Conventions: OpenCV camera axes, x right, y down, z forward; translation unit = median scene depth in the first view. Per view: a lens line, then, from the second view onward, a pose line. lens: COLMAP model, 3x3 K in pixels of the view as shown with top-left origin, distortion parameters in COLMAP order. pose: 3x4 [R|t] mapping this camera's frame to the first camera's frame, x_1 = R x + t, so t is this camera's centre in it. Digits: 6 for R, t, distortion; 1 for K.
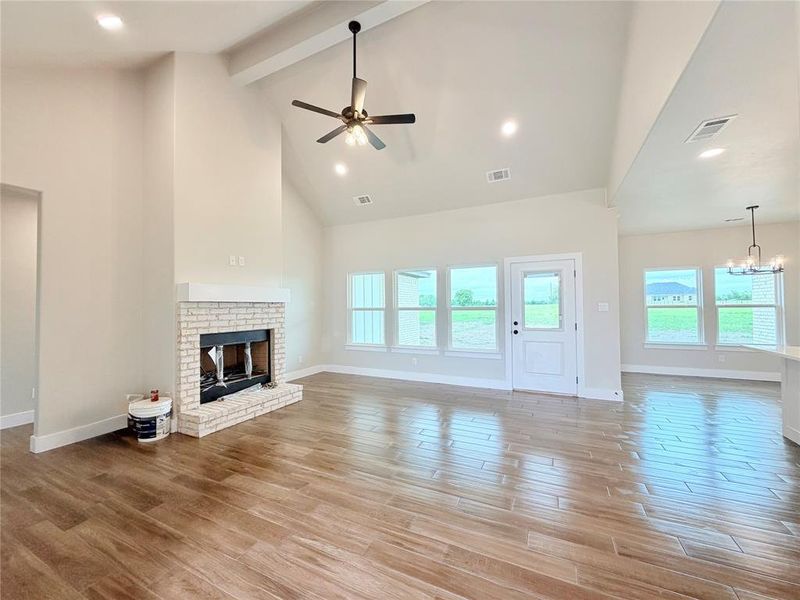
lens RADIAL K [[322.0, 0, 398.1], [0, 322.0, 298.7], [0, 0, 1]] dist [0.001226, 0.000477]
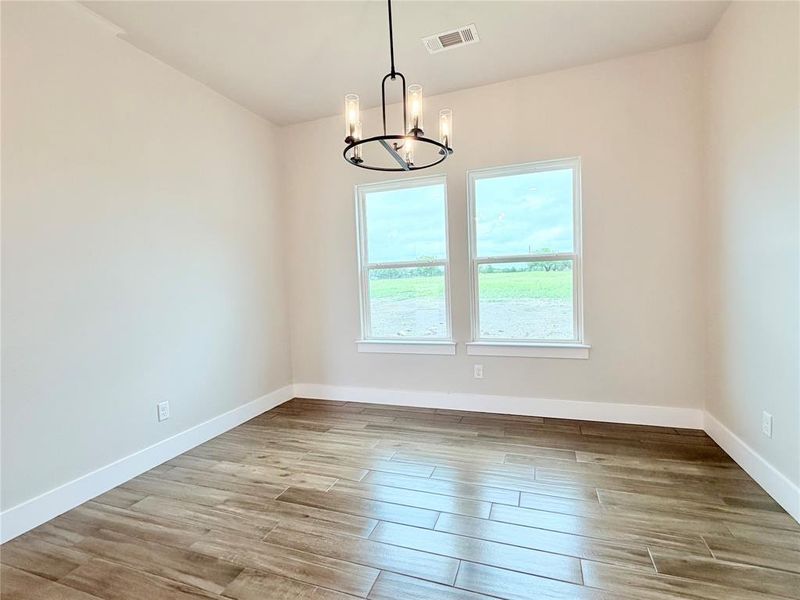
lens RADIAL K [[396.8, 0, 402.2], [0, 396.8, 300.1], [0, 0, 1]] dist [0.002223, -0.001076]
pose [[0.994042, -0.036253, 0.102792, 1.261526], [0.028251, 0.996532, 0.078263, 0.049424], [-0.105273, -0.074893, 0.991619, 0.668150]]
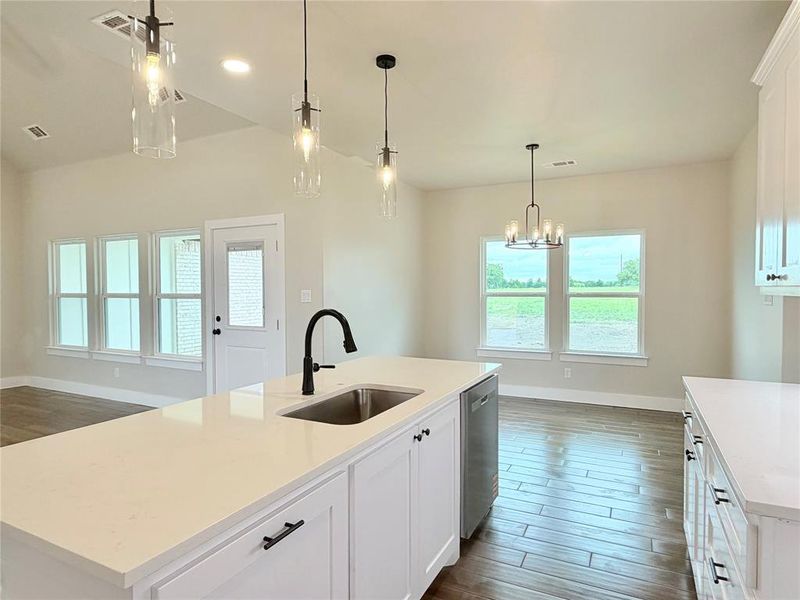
lens RADIAL K [[479.6, 0, 401.0], [0, 479.6, 300.6], [0, 0, 1]] dist [0.003327, 0.001811]
pose [[0.999874, 0.006966, -0.014299, 1.007840], [-0.006255, 0.998769, 0.049208, -0.018185], [0.014624, -0.049112, 0.998686, -0.000472]]
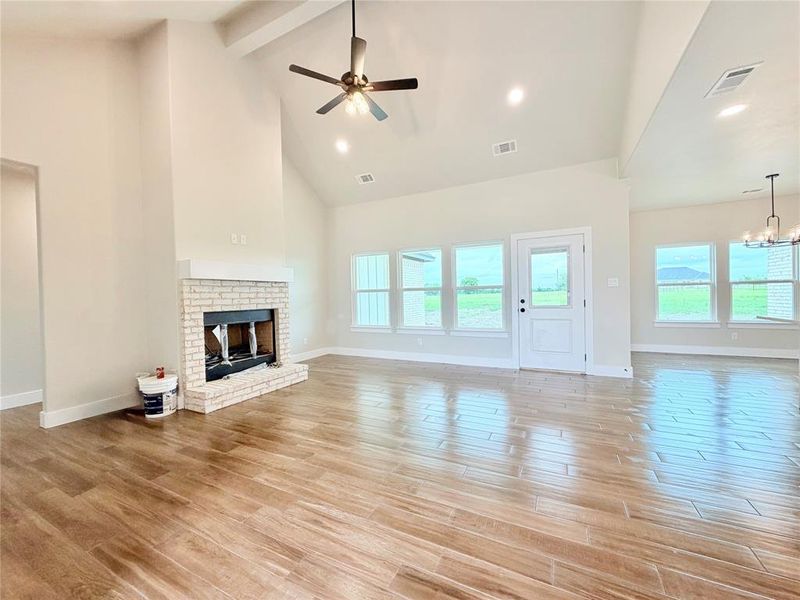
lens RADIAL K [[322.0, 0, 398.1], [0, 322.0, 299.3], [0, 0, 1]] dist [0.001226, 0.000477]
pose [[0.999792, -0.011993, -0.016520, 0.002400], [0.012571, 0.999296, 0.035352, 0.041264], [0.016084, -0.035552, 0.999238, 0.017056]]
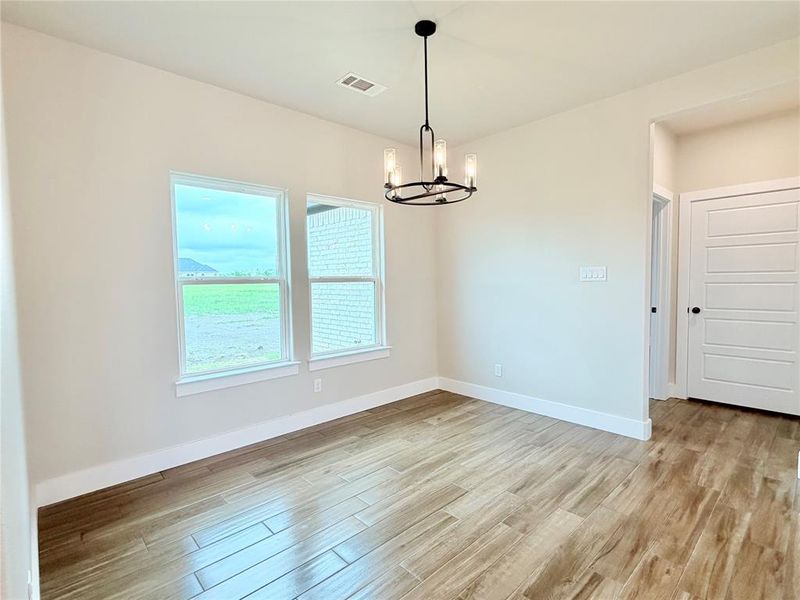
lens RADIAL K [[396.8, 0, 405.6], [0, 396.8, 303.2], [0, 0, 1]] dist [0.002223, -0.001076]
pose [[0.349443, -0.051920, 0.935518, 0.732581], [-0.010920, 0.998170, 0.059476, 0.032373], [-0.936894, -0.030999, 0.348237, 1.004025]]
